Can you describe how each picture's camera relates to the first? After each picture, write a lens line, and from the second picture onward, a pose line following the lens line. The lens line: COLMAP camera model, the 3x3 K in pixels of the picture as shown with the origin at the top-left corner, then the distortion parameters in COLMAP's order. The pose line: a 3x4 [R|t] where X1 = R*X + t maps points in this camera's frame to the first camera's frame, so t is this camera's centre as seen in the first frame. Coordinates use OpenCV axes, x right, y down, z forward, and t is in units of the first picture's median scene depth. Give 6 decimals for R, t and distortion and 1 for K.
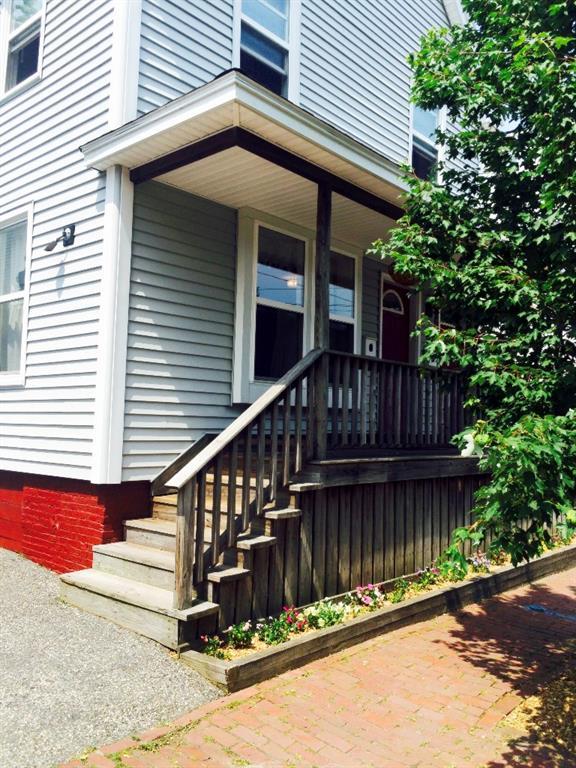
lens RADIAL K [[653.5, 0, 288.0], [0, 653.5, 384.0], [0, 0, 1]] dist [0.089354, -0.130388]
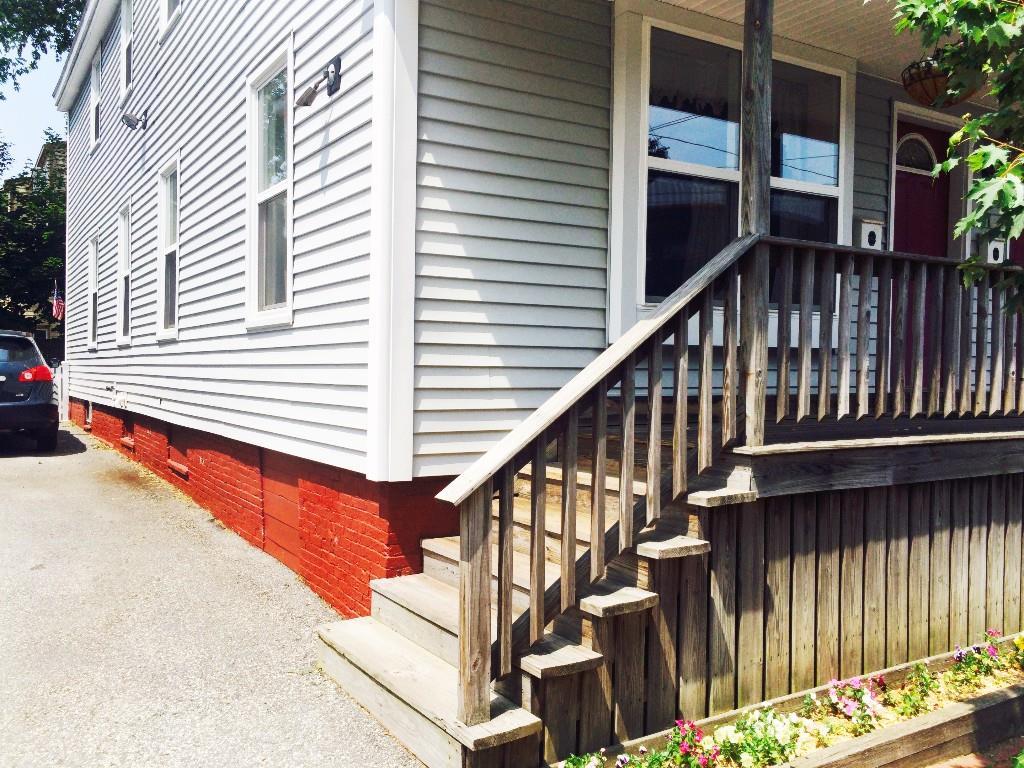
lens RADIAL K [[871.3, 0, 511.9], [0, 871.3, 392.7], [0, 0, 1]] dist [0.089354, -0.130388]
pose [[0.960094, -0.009183, -0.279526, 0.060286], [0.032581, 0.996328, 0.079175, 0.009790], [0.277773, -0.085123, 0.956868, 0.261908]]
